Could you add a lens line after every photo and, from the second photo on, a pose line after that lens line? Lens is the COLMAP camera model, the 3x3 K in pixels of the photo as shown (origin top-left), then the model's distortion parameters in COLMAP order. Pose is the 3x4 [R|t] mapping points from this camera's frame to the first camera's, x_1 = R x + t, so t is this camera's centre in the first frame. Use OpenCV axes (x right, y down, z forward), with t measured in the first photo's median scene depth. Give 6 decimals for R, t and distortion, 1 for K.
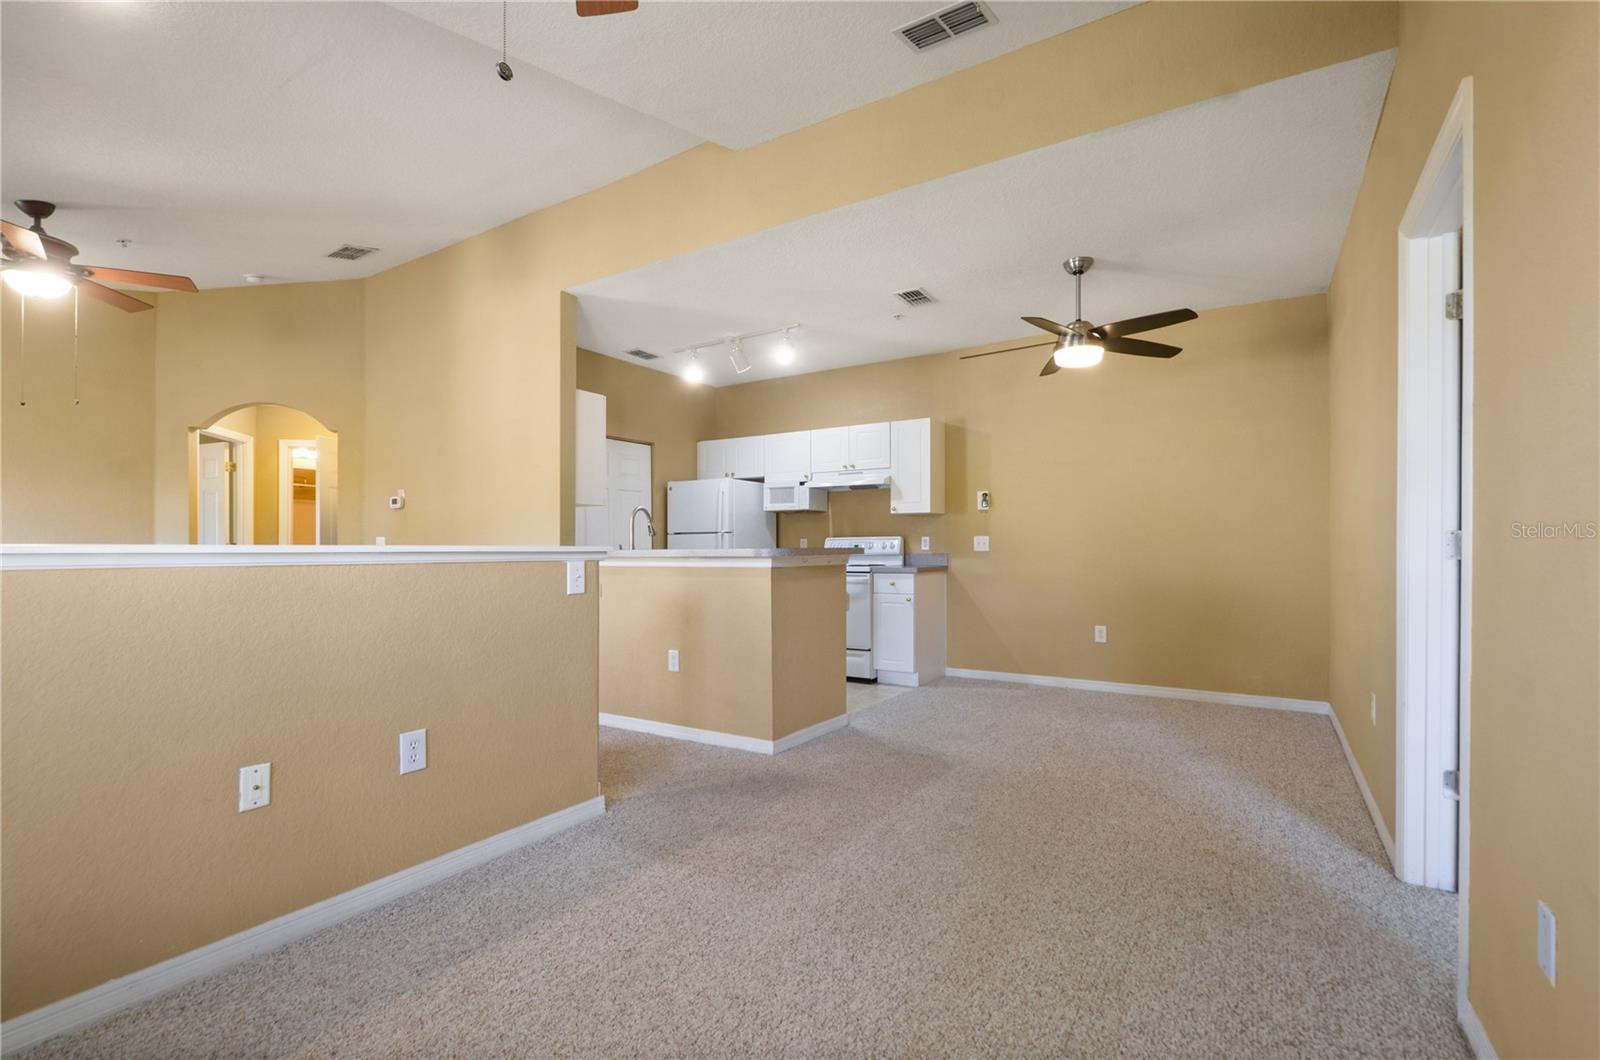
lens RADIAL K [[709.2, 0, 808.4], [0, 709.2, 541.2], [0, 0, 1]] dist [0.007987, -0.008125]
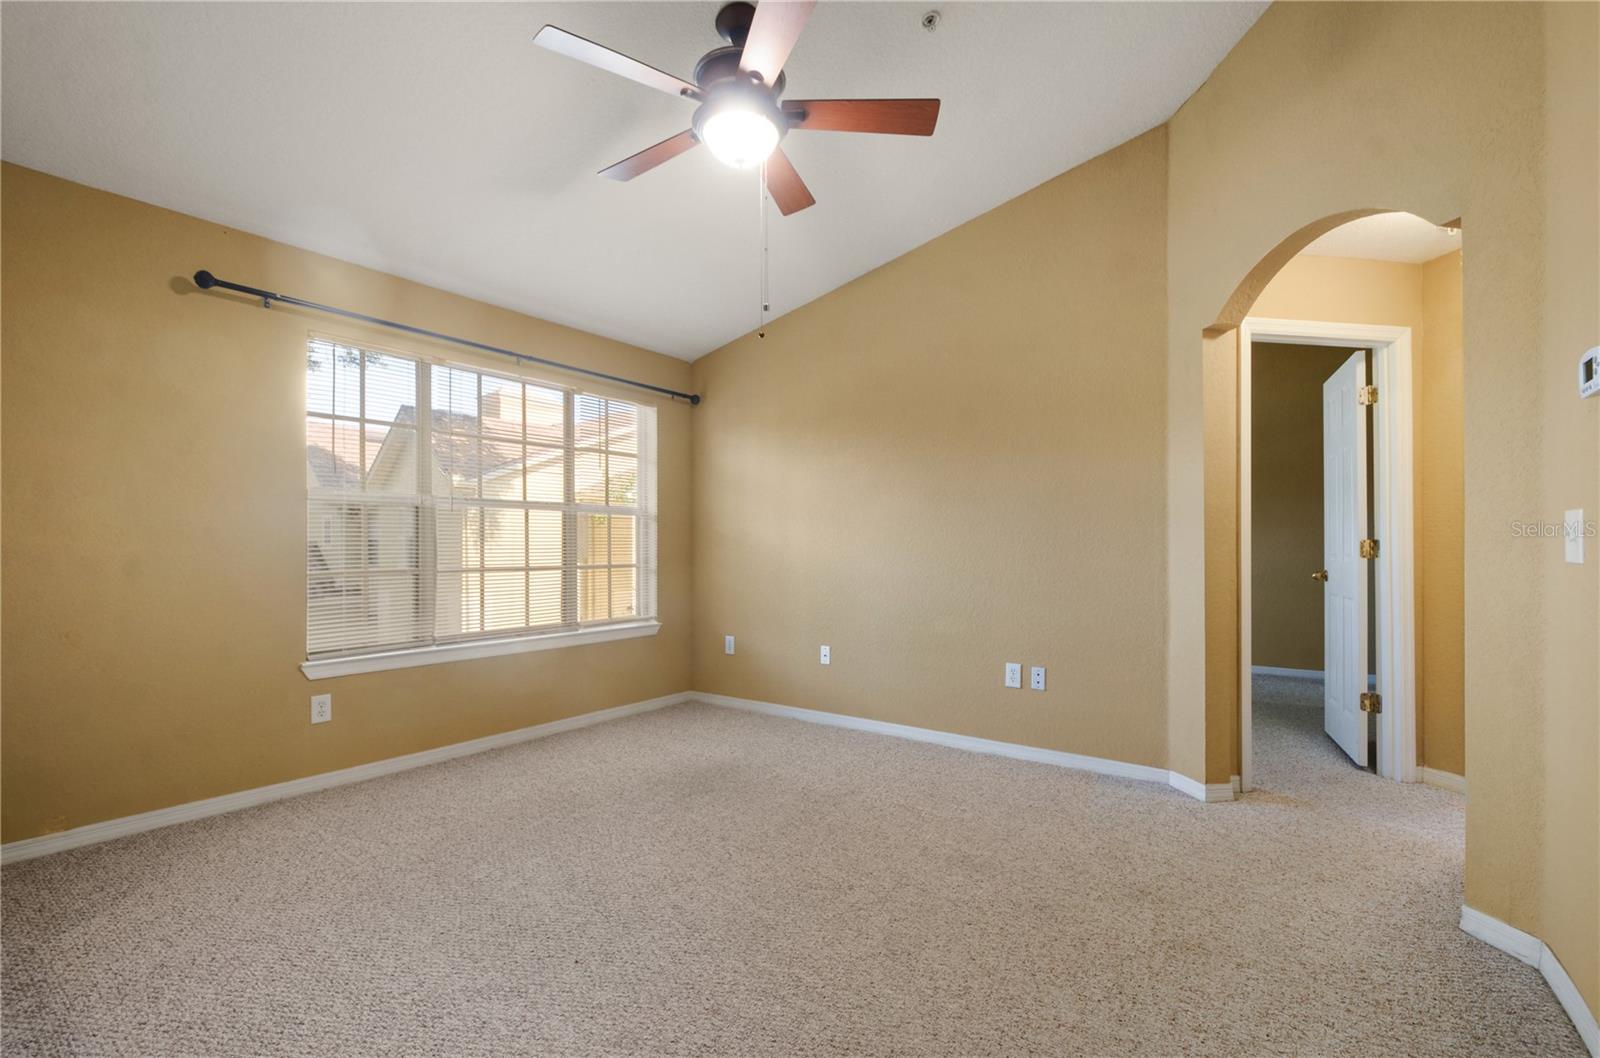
lens RADIAL K [[709.2, 0, 820.4], [0, 709.2, 548.8], [0, 0, 1]] dist [0.007987, -0.008125]
pose [[-0.042153, -0.000878, -0.999111, -0.304126], [0.009569, 0.999953, -0.001282, 0.008193], [0.999065, -0.009614, -0.042142, 0.705041]]
